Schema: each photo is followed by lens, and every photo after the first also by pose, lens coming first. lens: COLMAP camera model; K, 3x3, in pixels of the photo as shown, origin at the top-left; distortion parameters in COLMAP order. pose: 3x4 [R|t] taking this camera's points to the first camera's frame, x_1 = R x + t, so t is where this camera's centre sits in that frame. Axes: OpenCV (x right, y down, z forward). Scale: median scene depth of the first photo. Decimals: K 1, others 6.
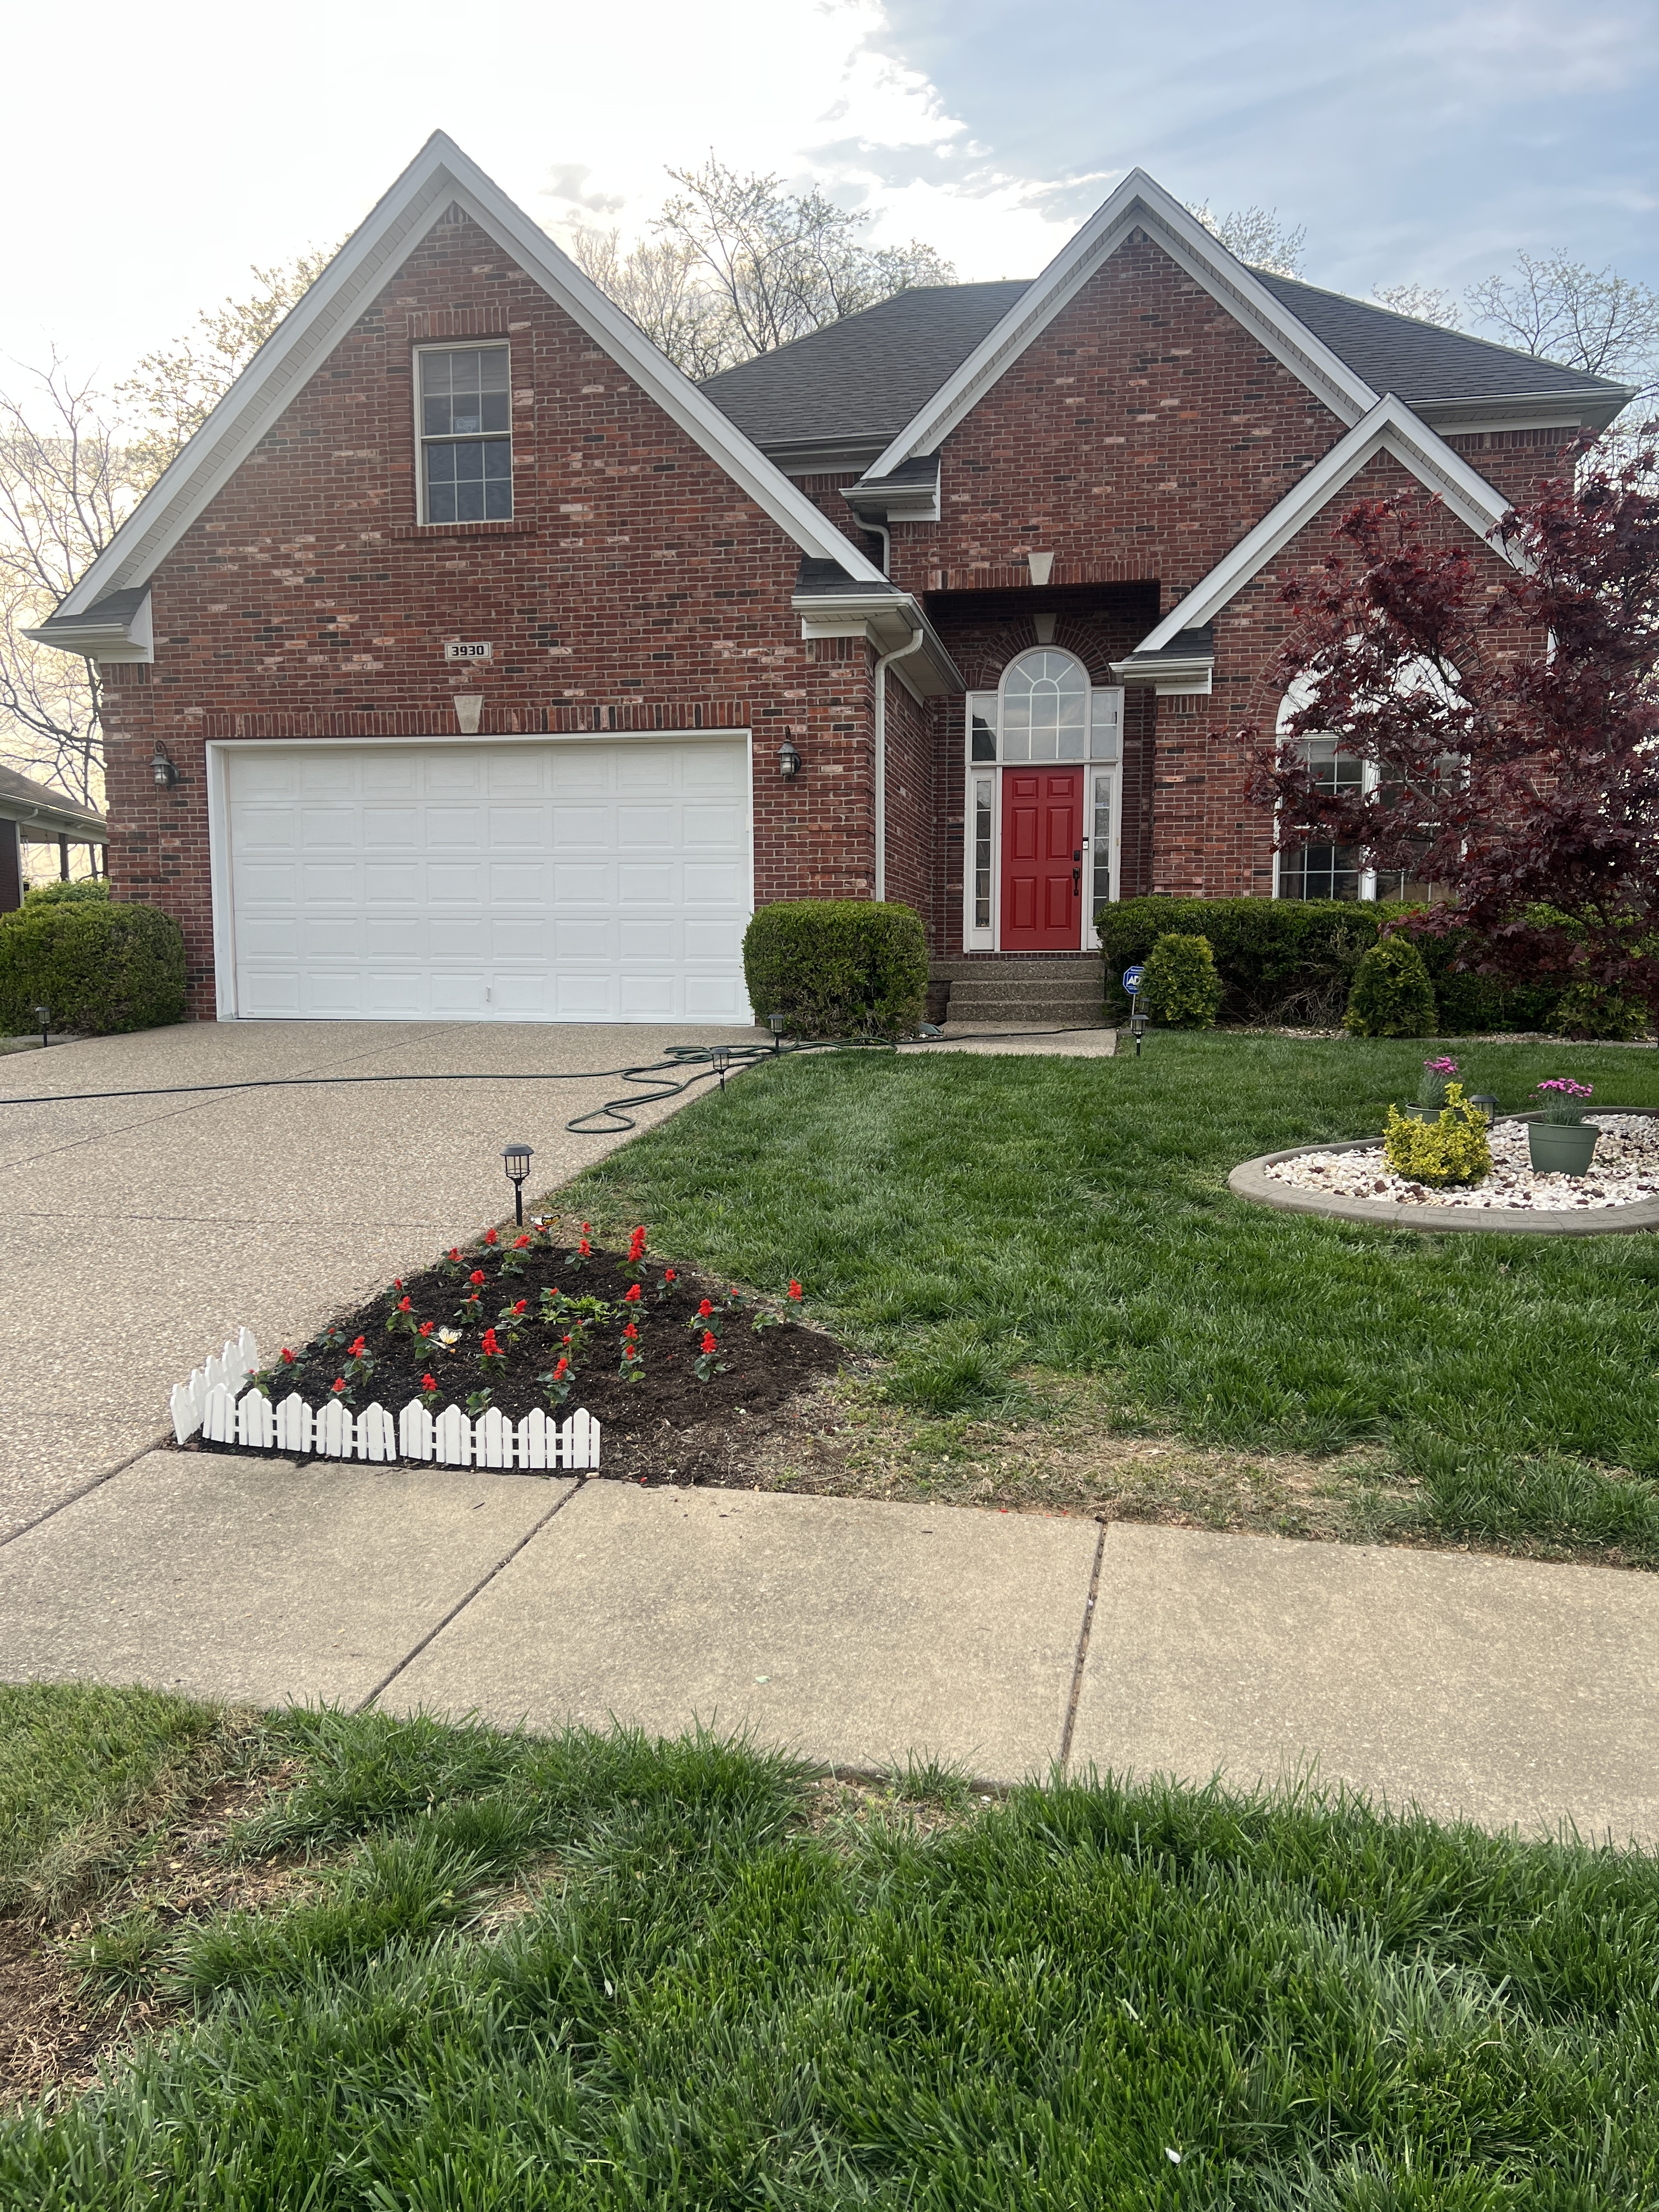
lens RADIAL K [[1588.5, 0, 833.3], [0, 1588.5, 1100.6], [0, 0, 1]] dist [0.005796, -0.004008]
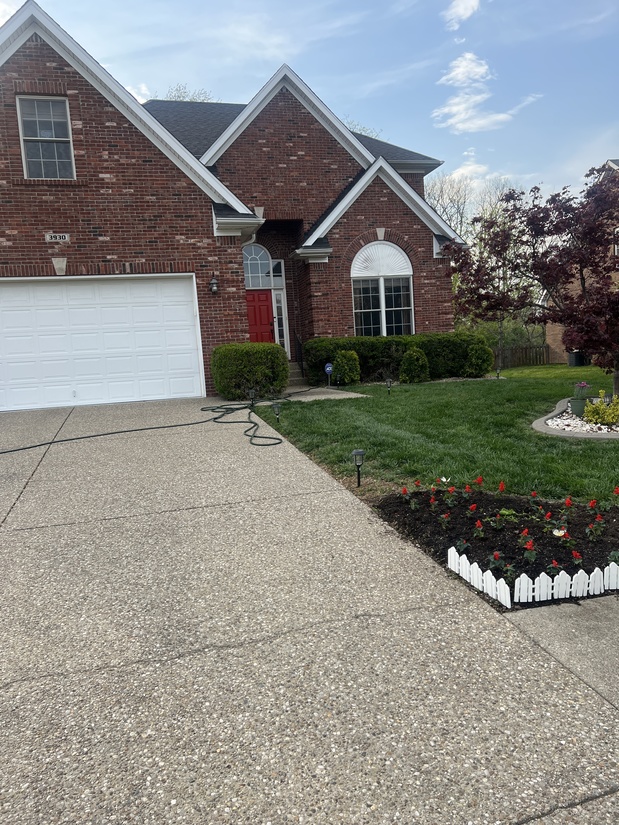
lens RADIAL K [[592.4, 0, 310.9], [0, 592.4, 410.5], [0, 0, 1]] dist [0.005796, -0.004008]
pose [[0.910178, -0.091441, 0.403998, -0.265050], [0.097224, 0.995243, 0.006227, -0.016815], [-0.402646, 0.033611, 0.914739, 0.120141]]
